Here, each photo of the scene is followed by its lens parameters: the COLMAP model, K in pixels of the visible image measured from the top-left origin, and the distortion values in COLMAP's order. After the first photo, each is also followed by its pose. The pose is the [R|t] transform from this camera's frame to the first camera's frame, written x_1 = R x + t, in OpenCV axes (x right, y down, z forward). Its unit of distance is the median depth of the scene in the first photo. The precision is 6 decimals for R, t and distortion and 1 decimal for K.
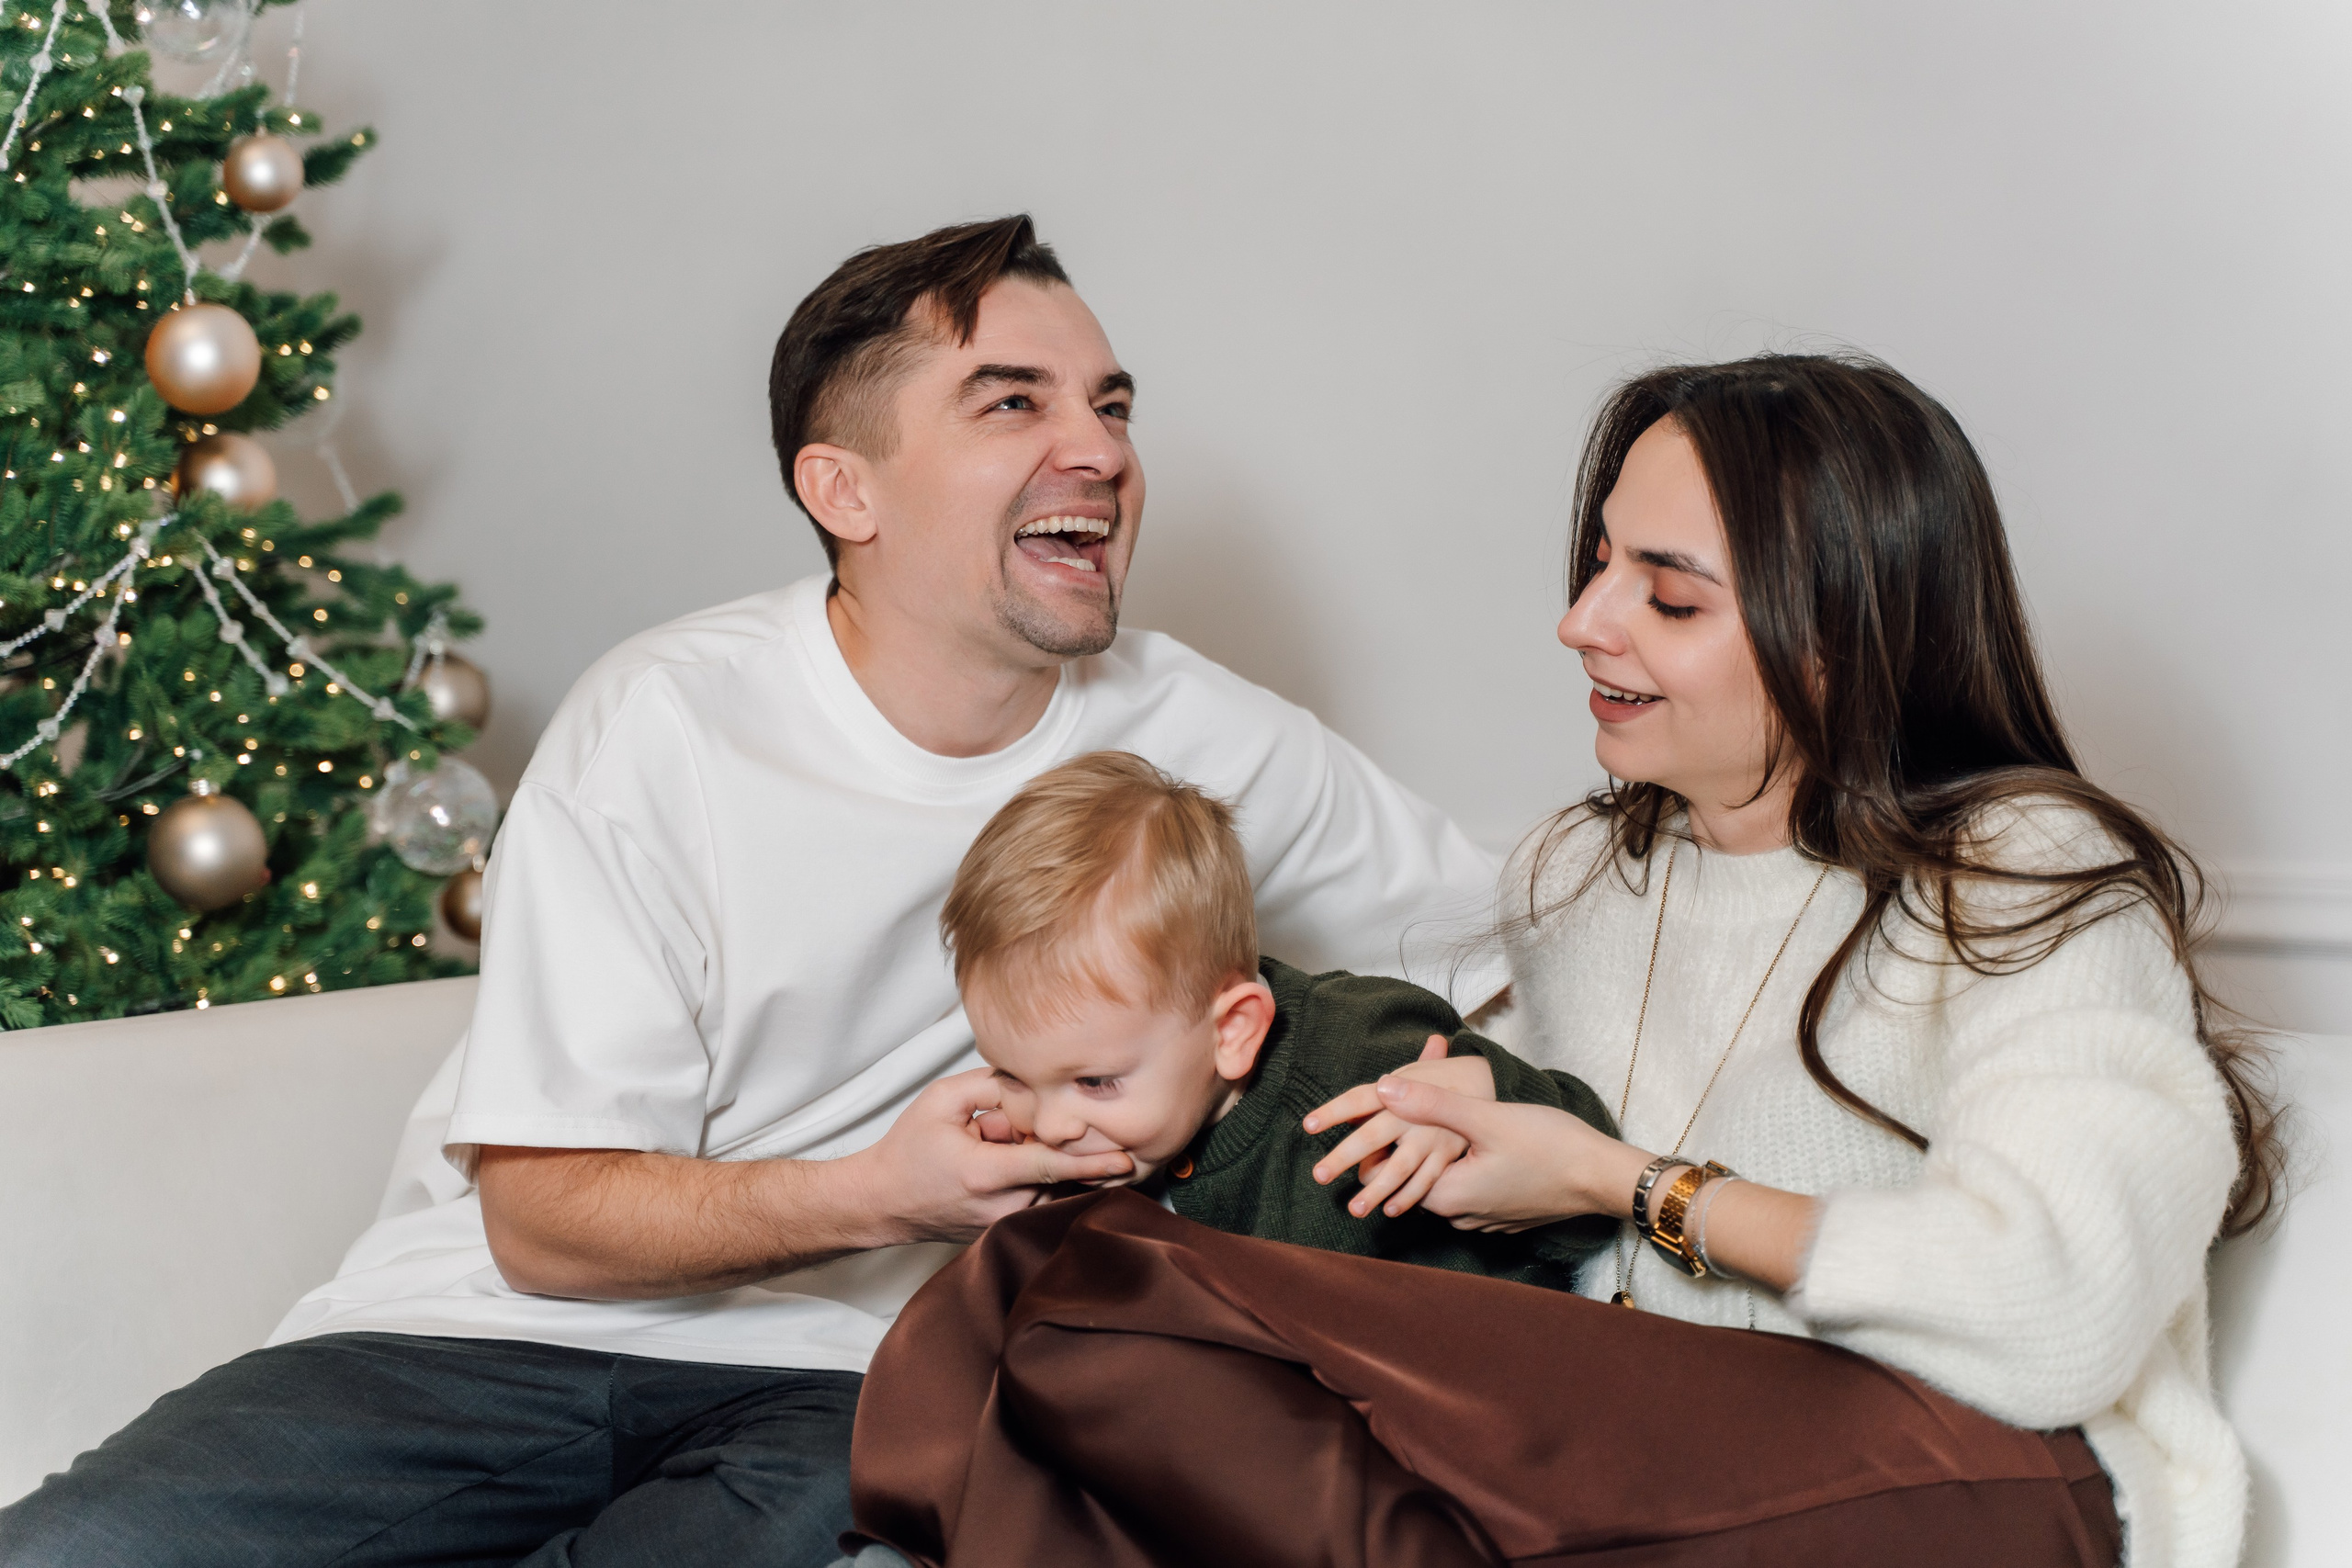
lens RADIAL K [[5081.8, 0, 1176.4], [0, 5081.8, 782.6], [0, 0, 1]] dist [0.079522, 0.000000]
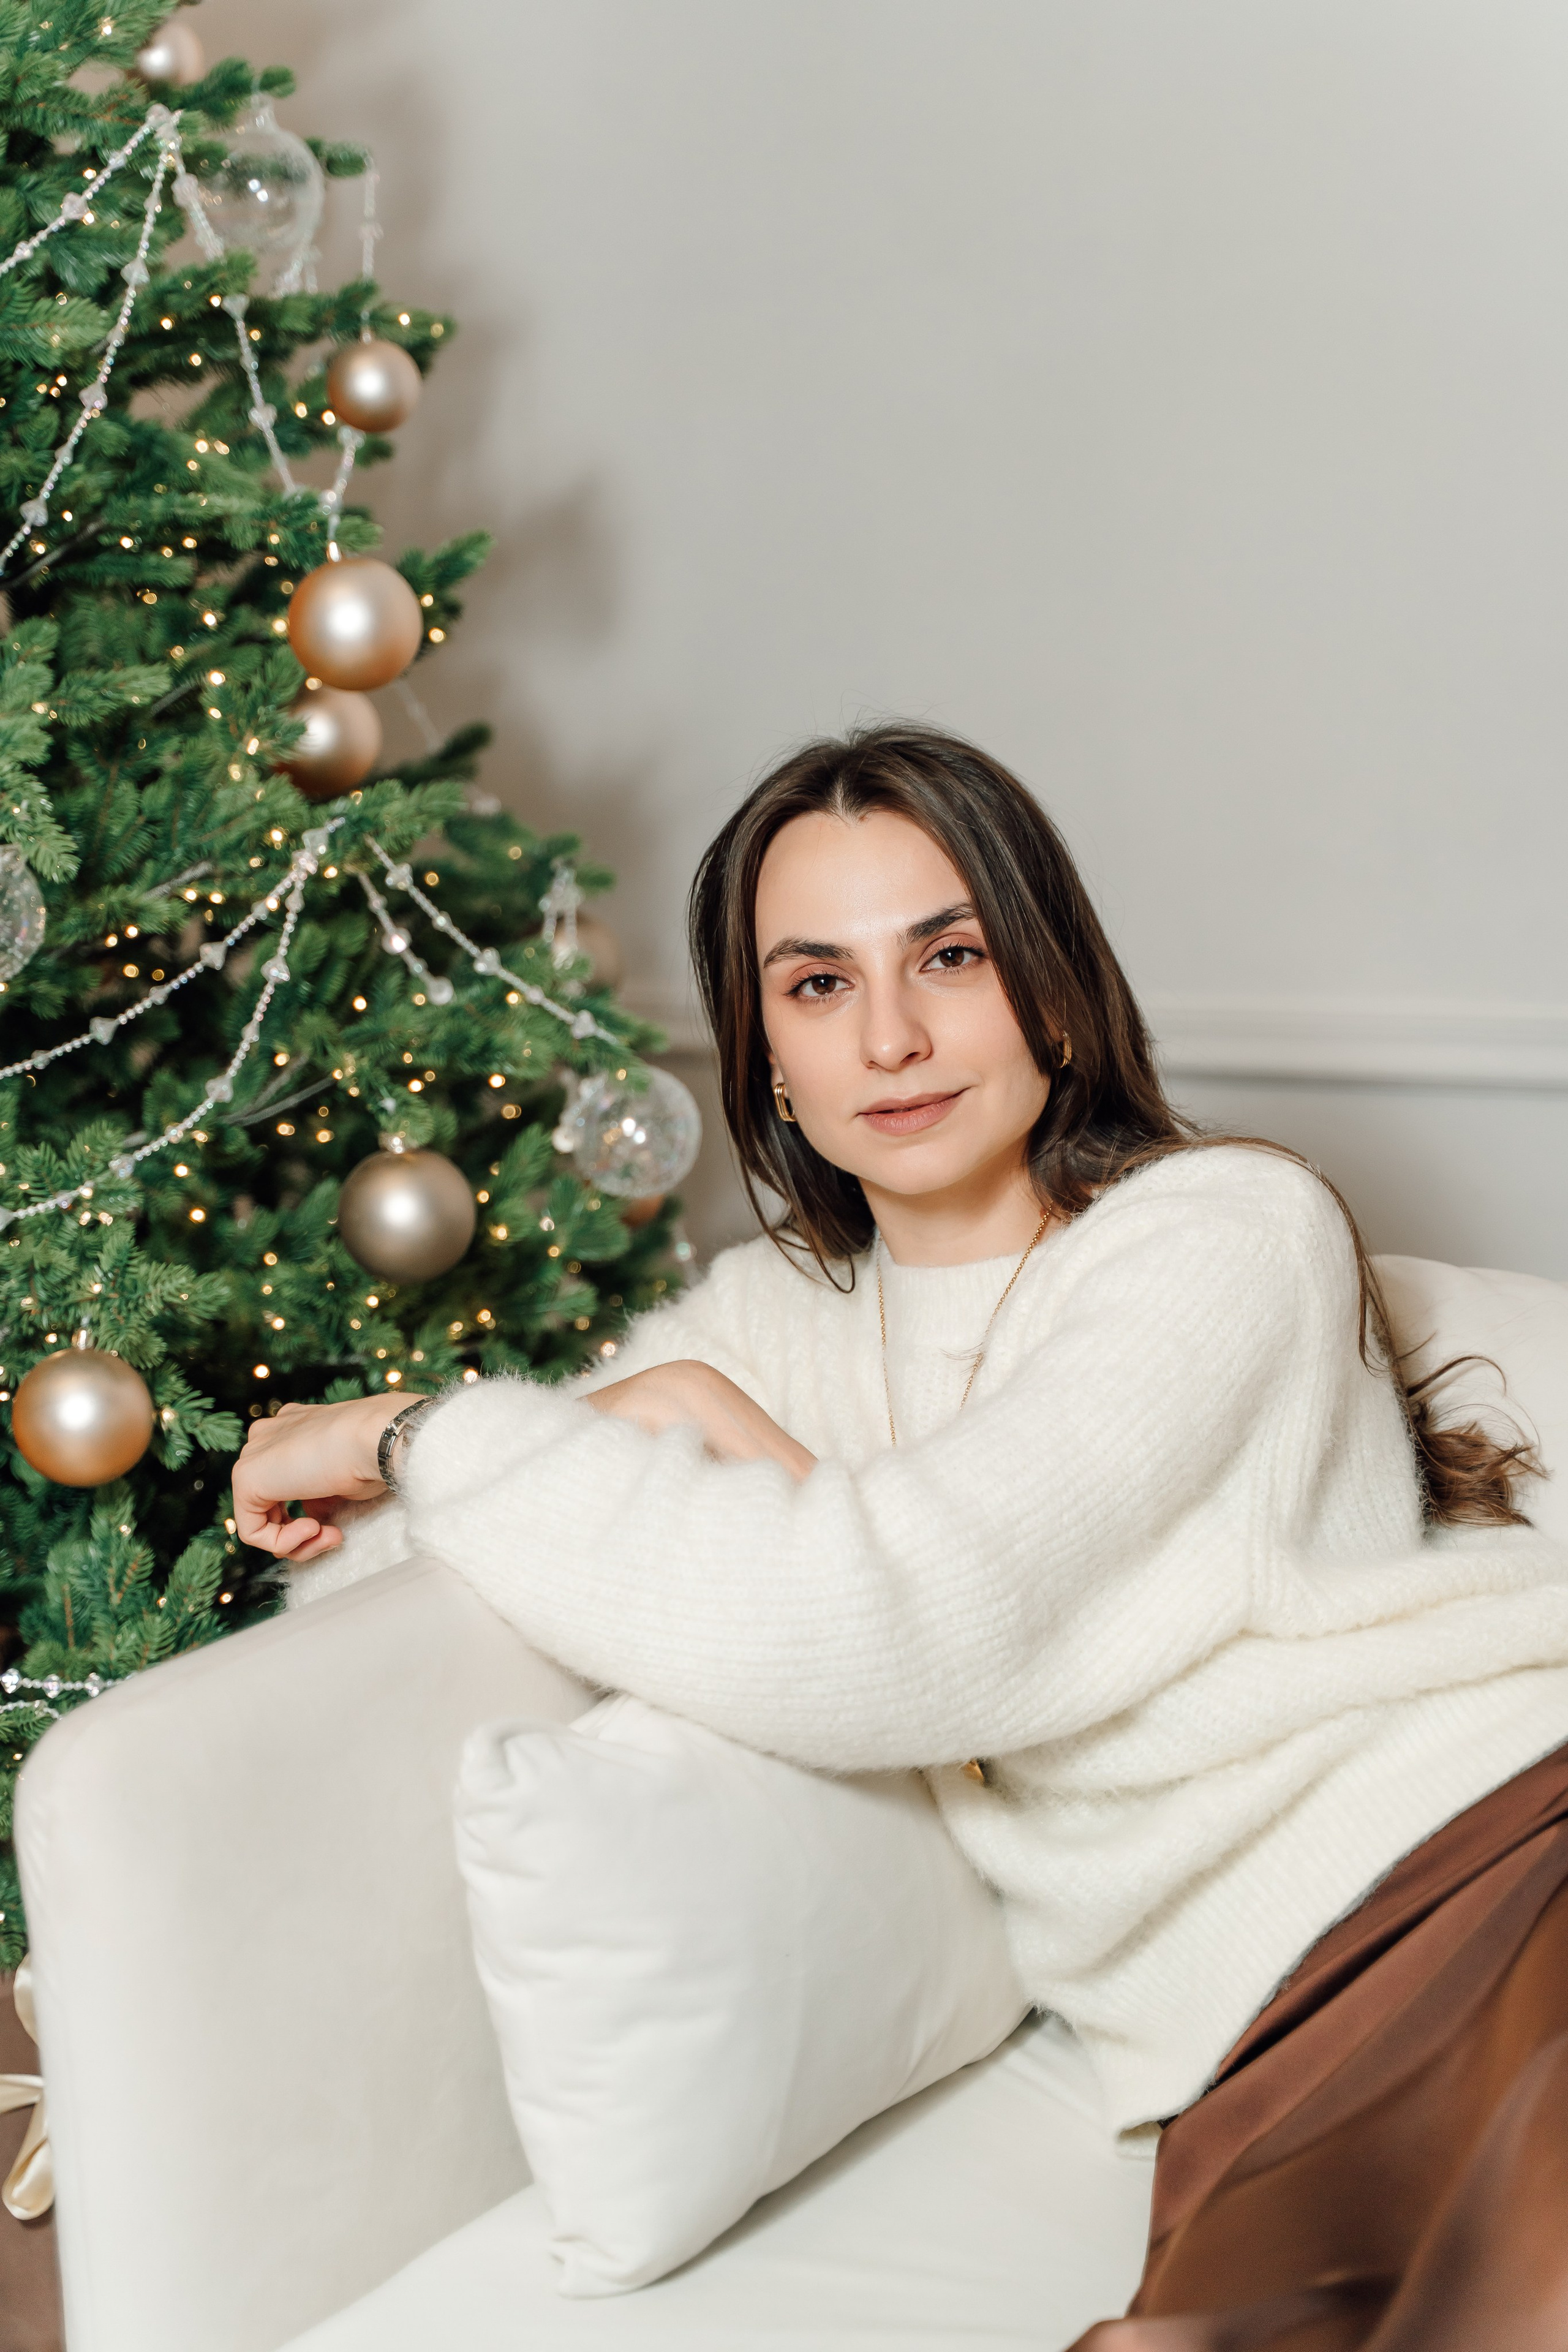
lens RADIAL K [[3840.8, 0, 783.9], [0, 3840.8, 1177.4], [0, 0, 1]] dist [0.016823, 0.000000]
pose [[0.998045, -0.055447, 0.028849, -0.140918], [0.051504, 0.991071, 0.122986, -0.065768], [-0.035410, -0.121260, 0.991989, 0.354789]]
